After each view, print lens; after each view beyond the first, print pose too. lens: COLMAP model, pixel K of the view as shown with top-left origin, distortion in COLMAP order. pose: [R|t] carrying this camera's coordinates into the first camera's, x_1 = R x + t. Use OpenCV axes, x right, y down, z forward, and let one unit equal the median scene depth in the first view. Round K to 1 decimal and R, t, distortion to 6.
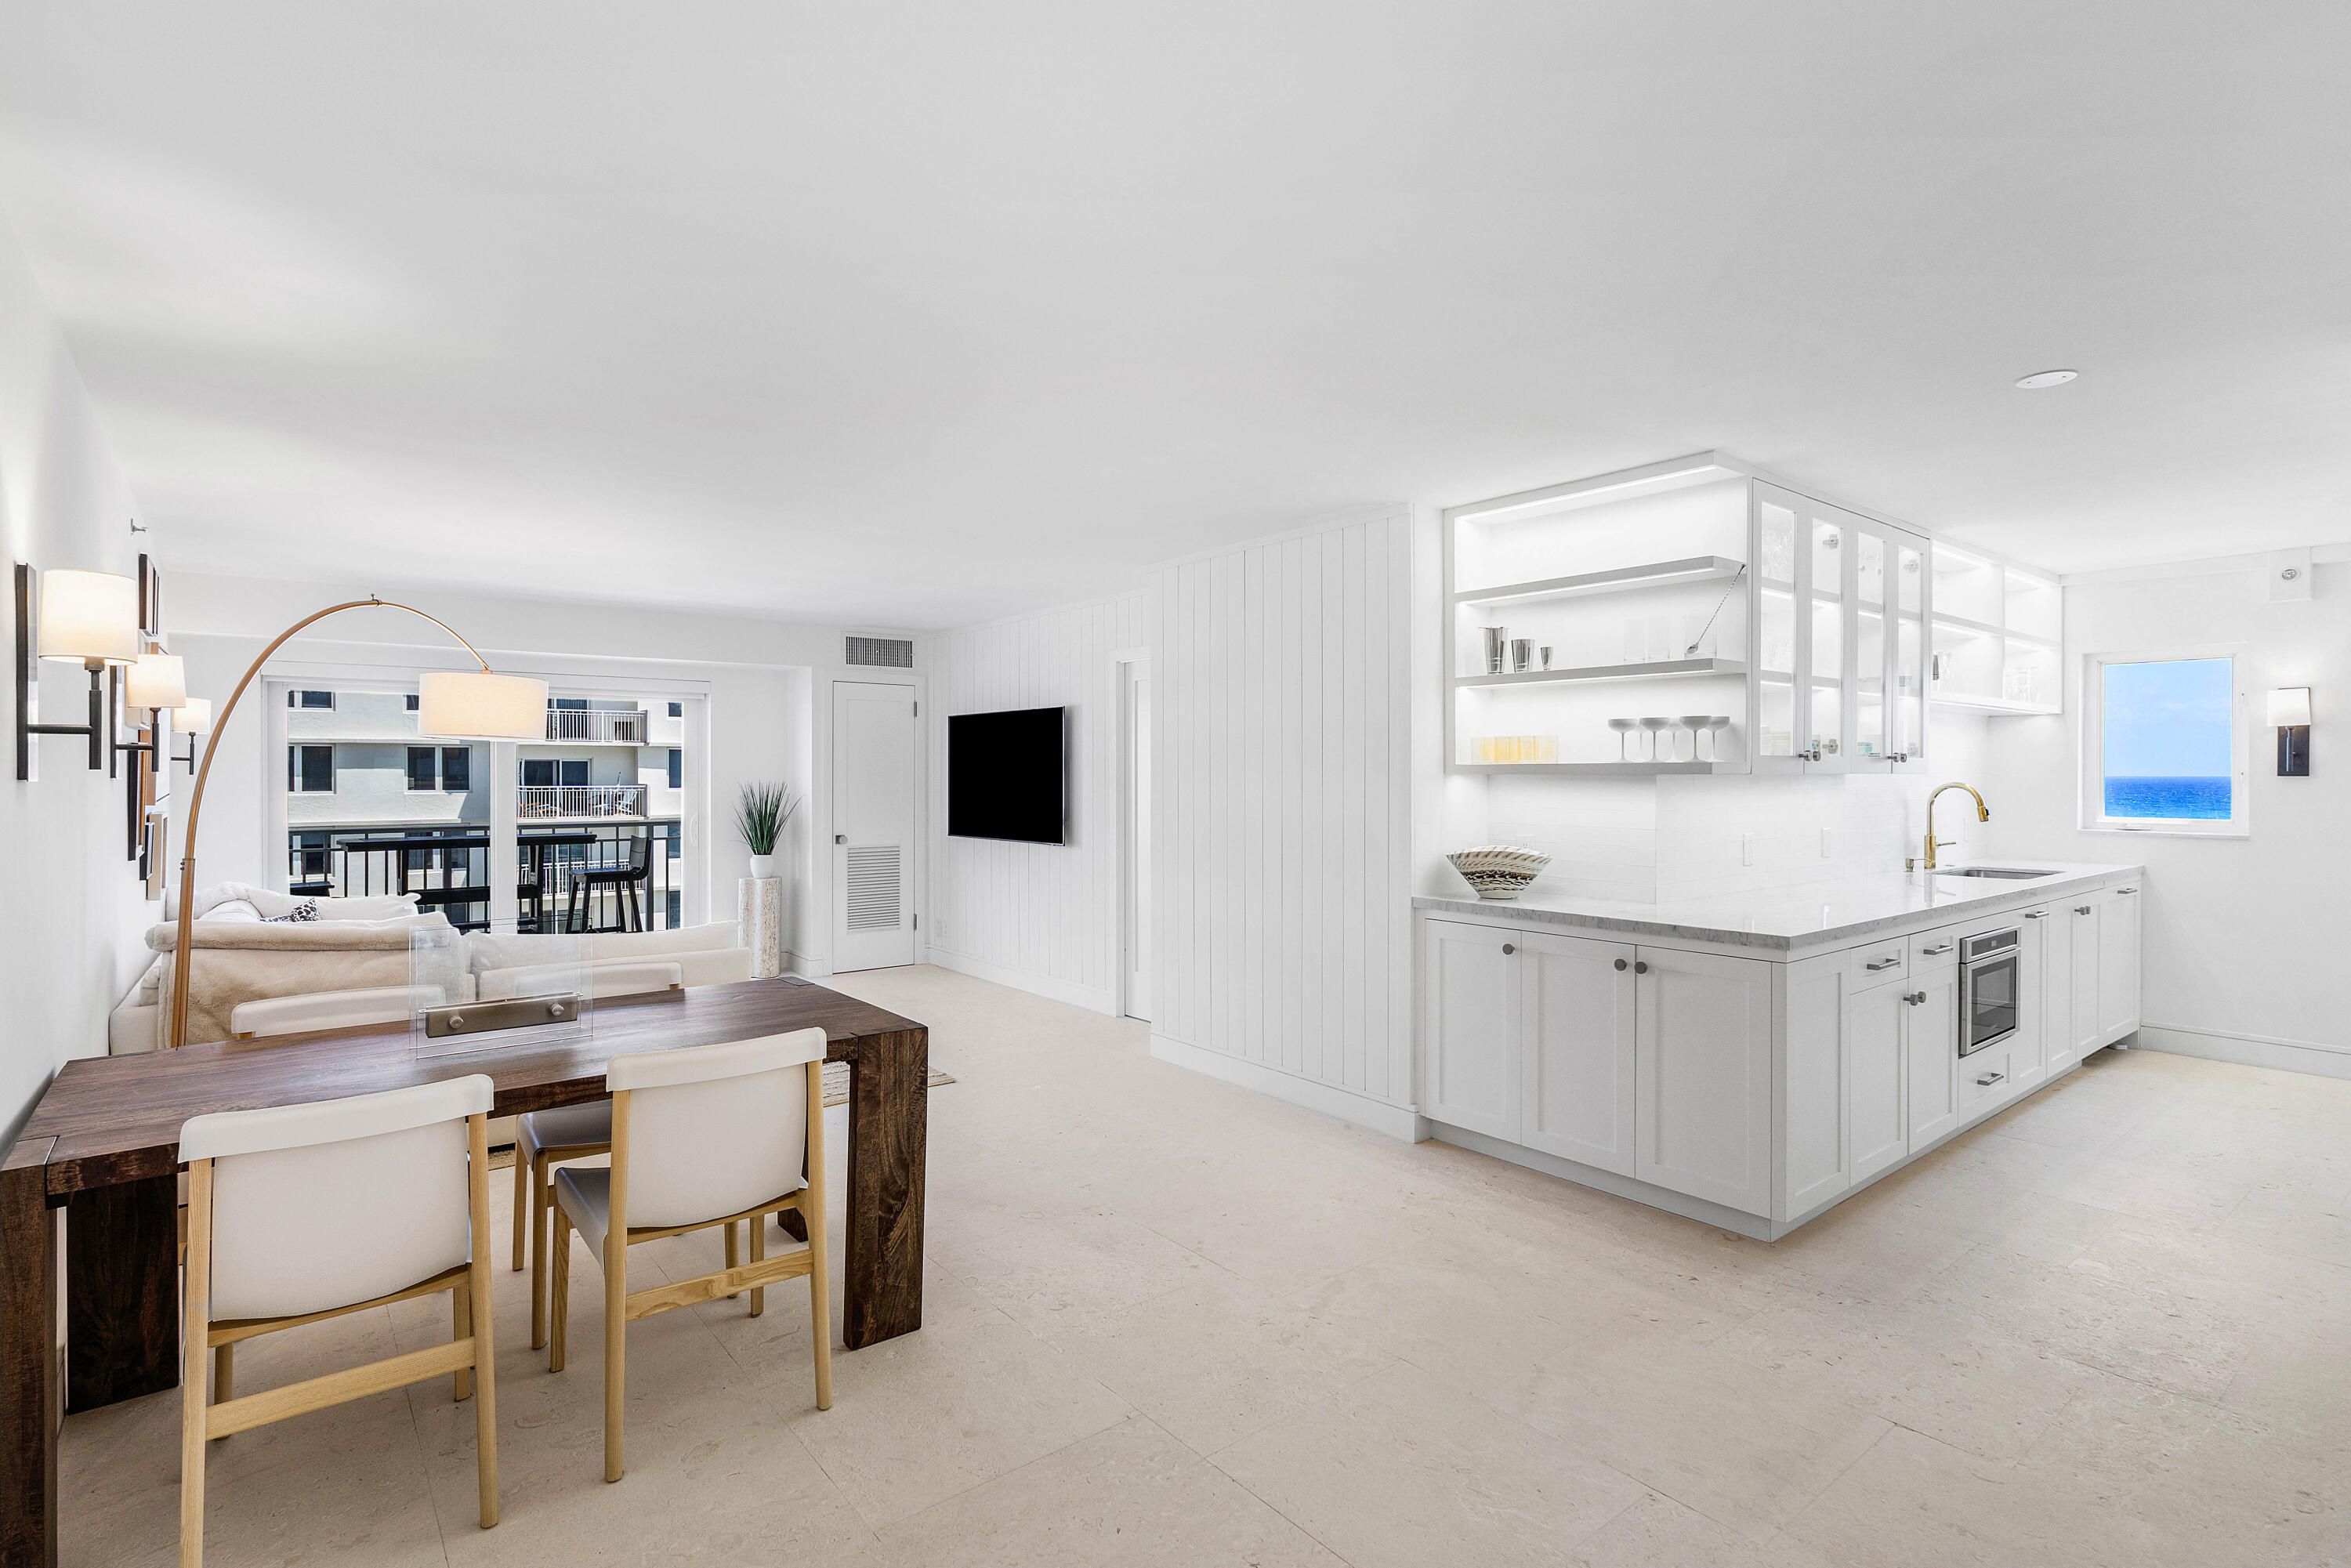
lens RADIAL K [[1139.4, 0, 1172.5], [0, 1139.4, 773.2], [0, 0, 1]] dist [0.001078, -0.000102]
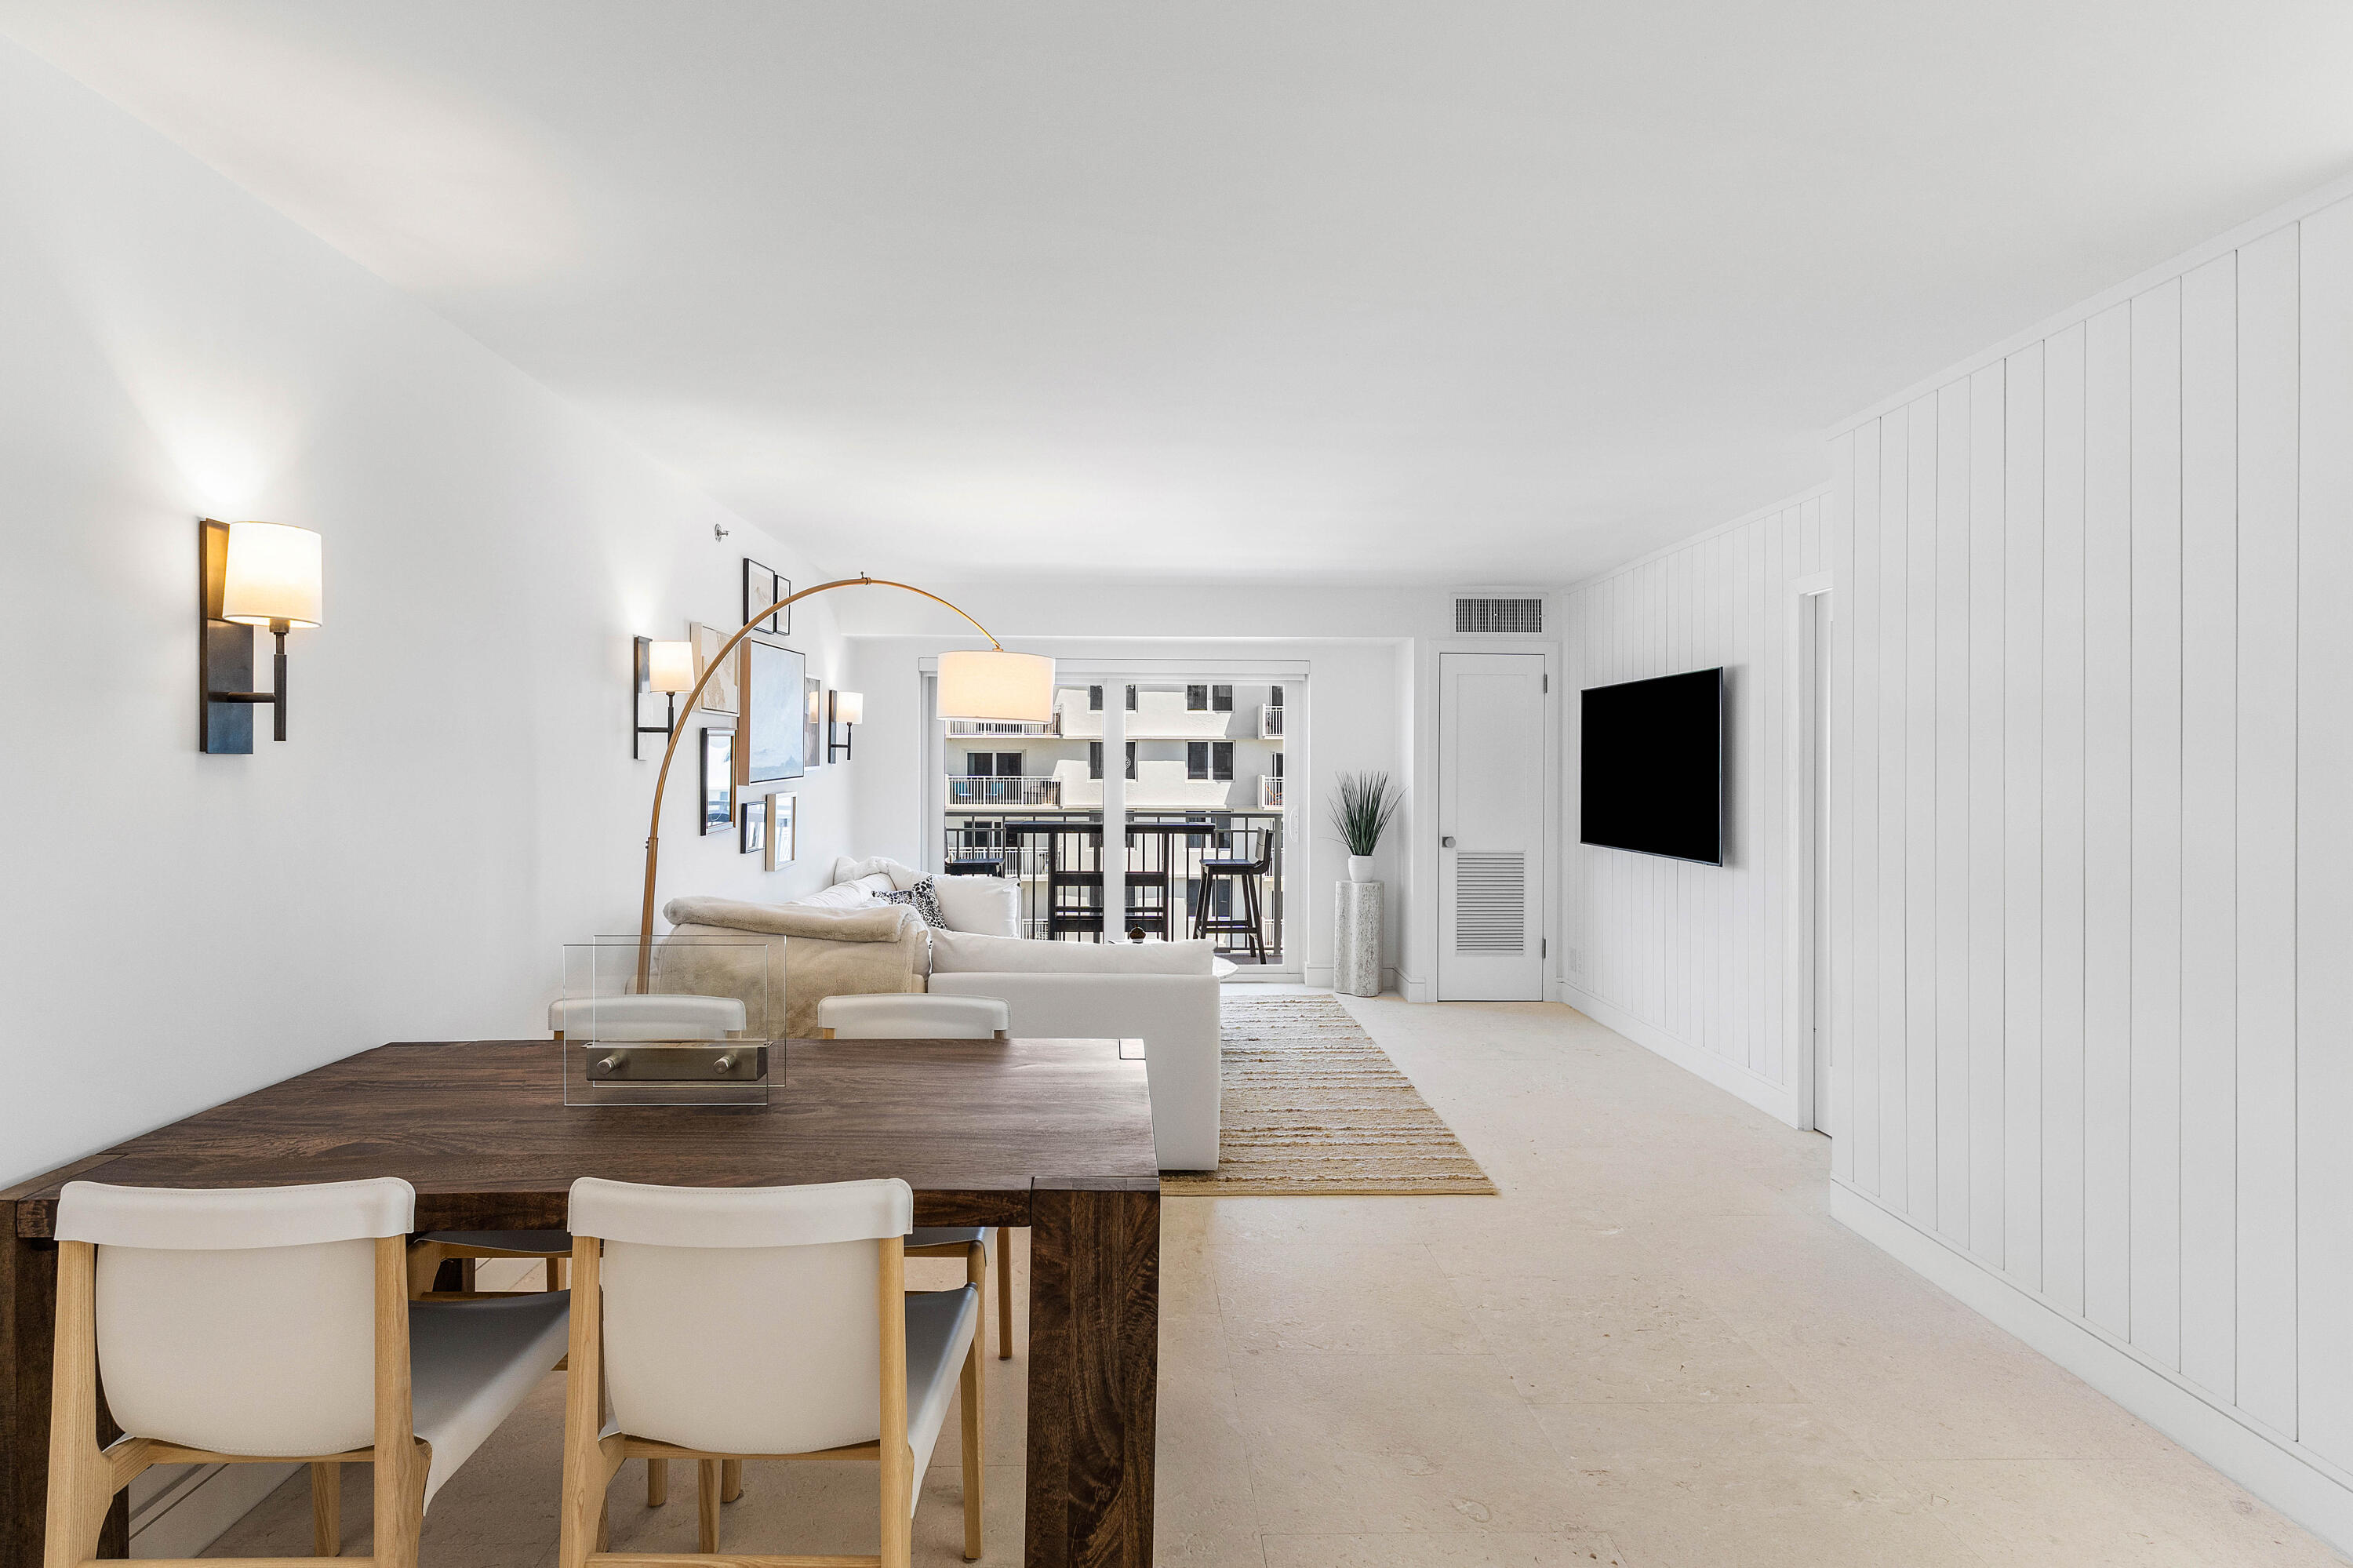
lens RADIAL K [[1147.2, 0, 1148.4], [0, 1147.2, 765.3], [0, 0, 1]] dist [0.001777, -0.000047]
pose [[0.793337, 0.004014, -0.608770, 0.086143], [-0.005403, 0.999985, -0.000447, 0.006580], [0.608759, 0.003644, 0.793347, 0.360227]]
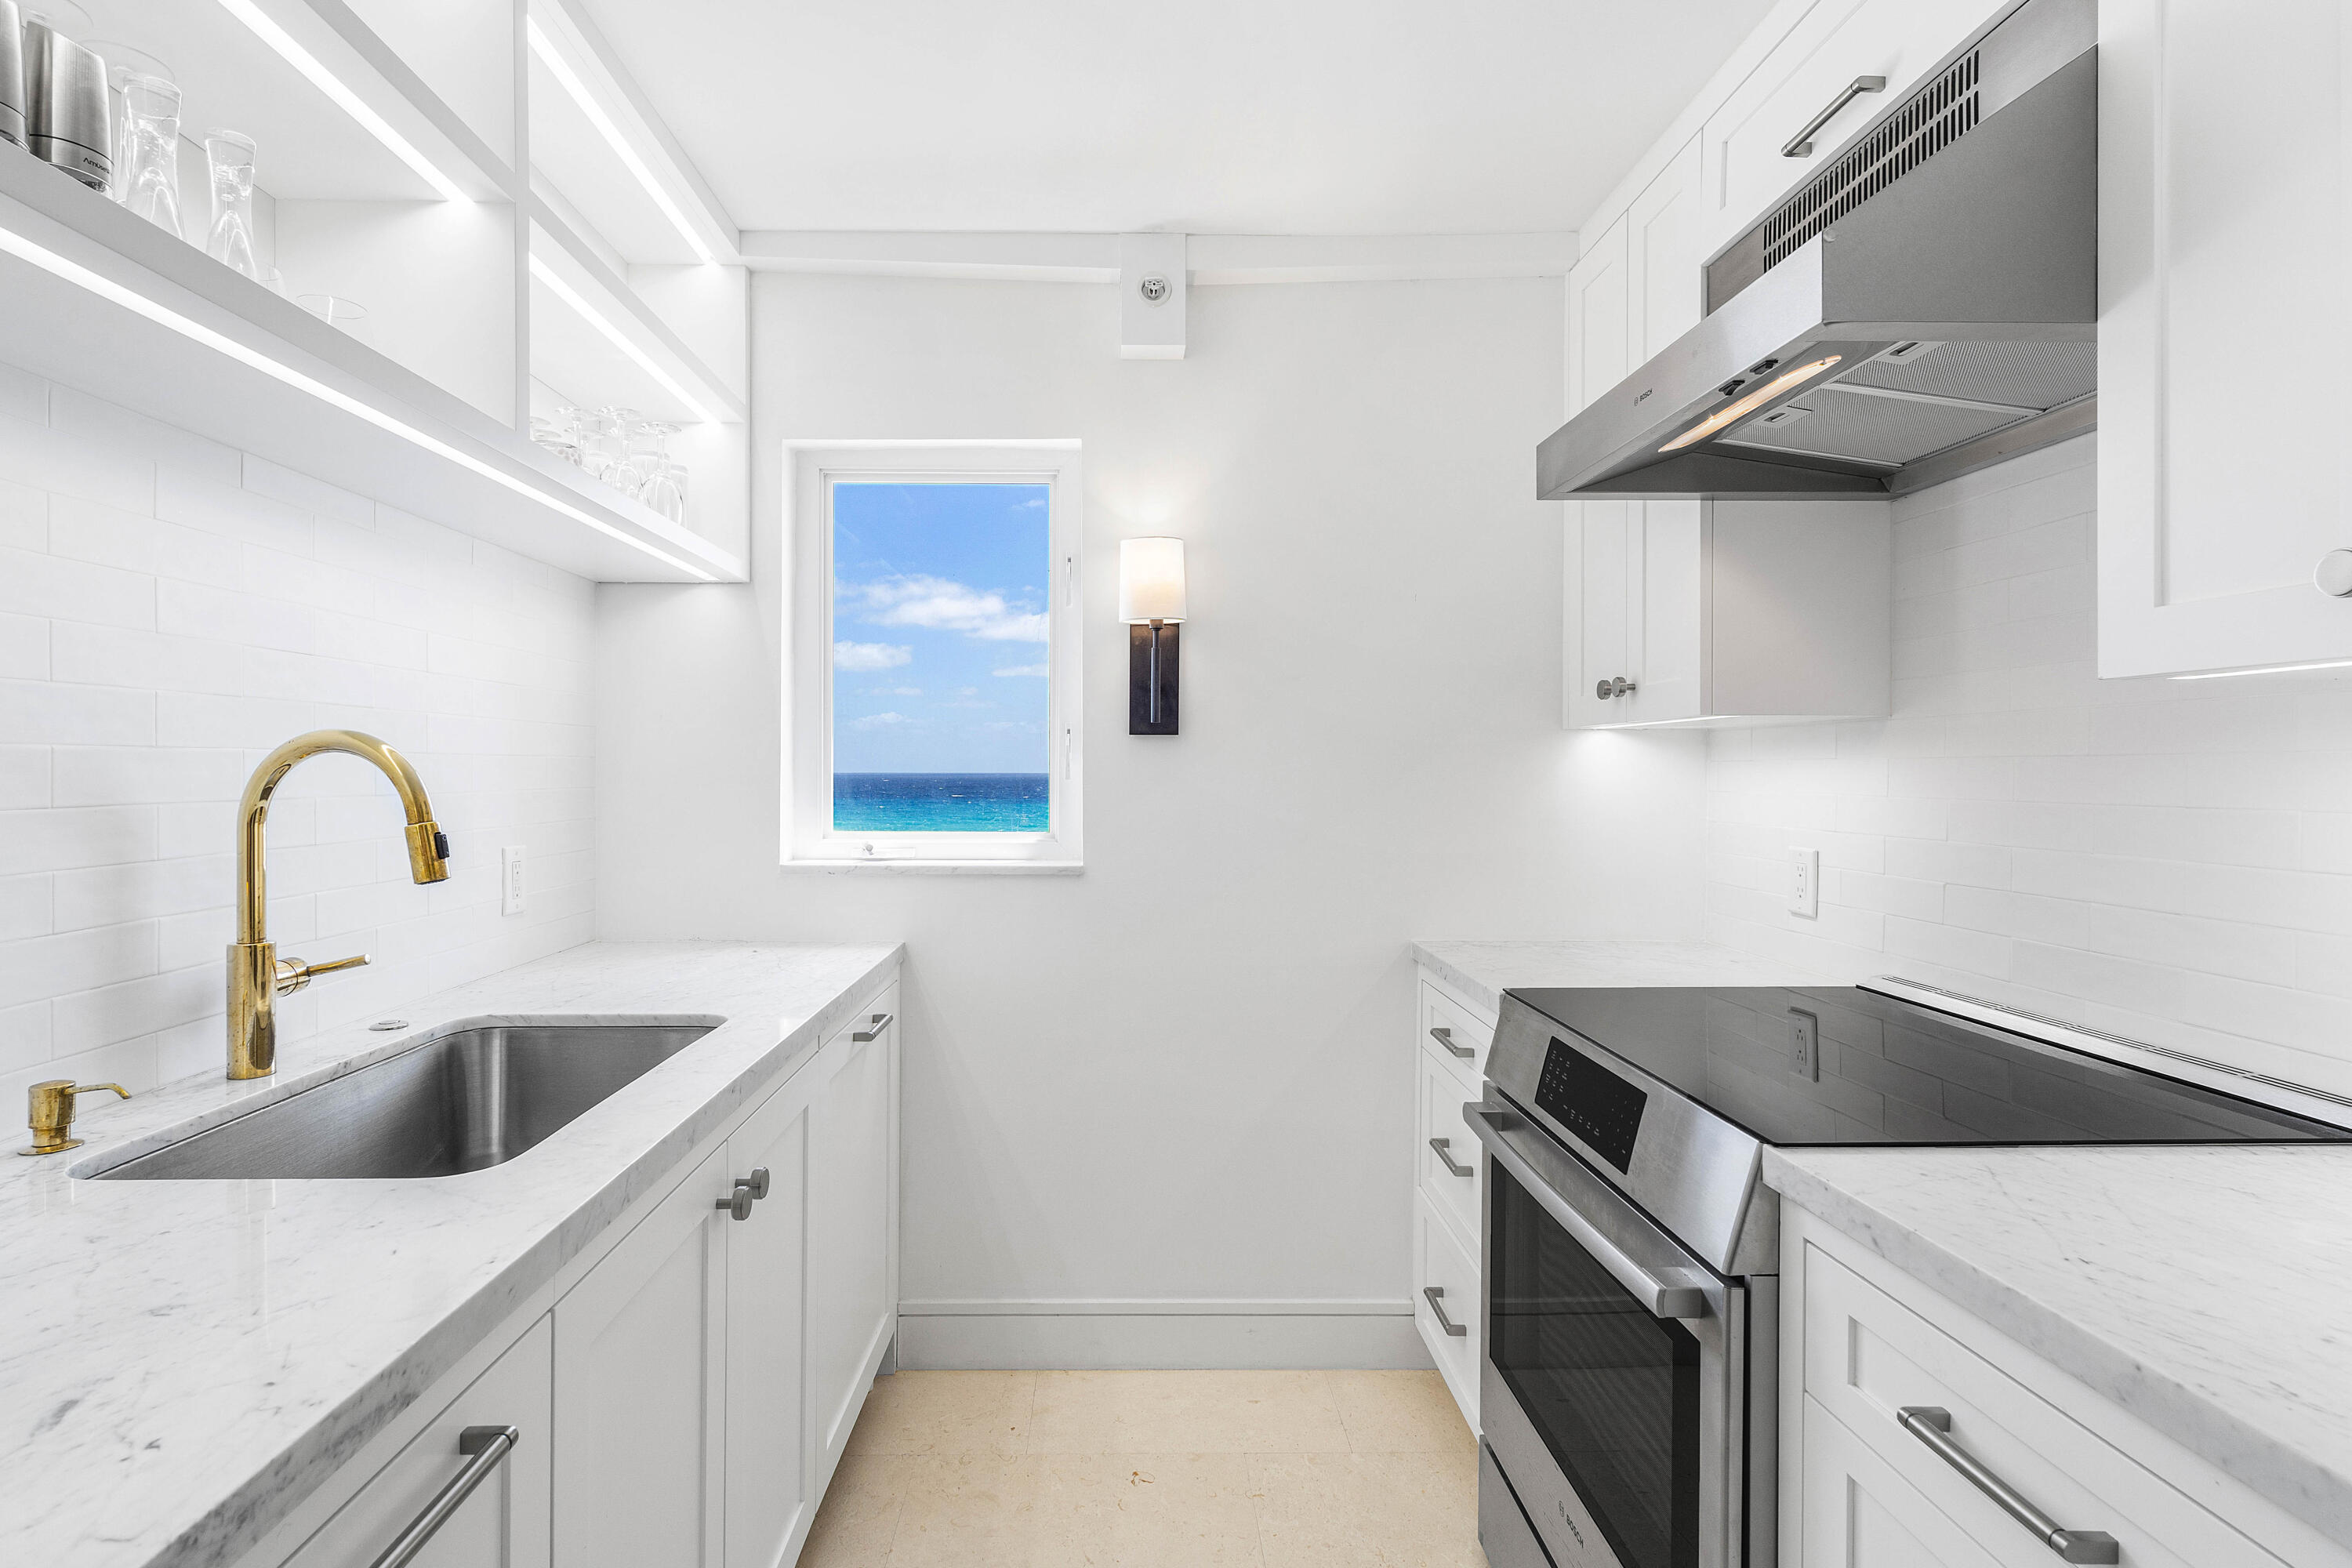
lens RADIAL K [[1160.5, 0, 1132.3], [0, 1160.5, 782.1], [0, 0, 1]] dist [0.000213, -0.000249]
pose [[0.612402, -0.007250, 0.790514, 0.748980], [-0.000780, 0.999952, 0.009776, 0.021616], [-0.790547, -0.006603, 0.612366, 0.890539]]
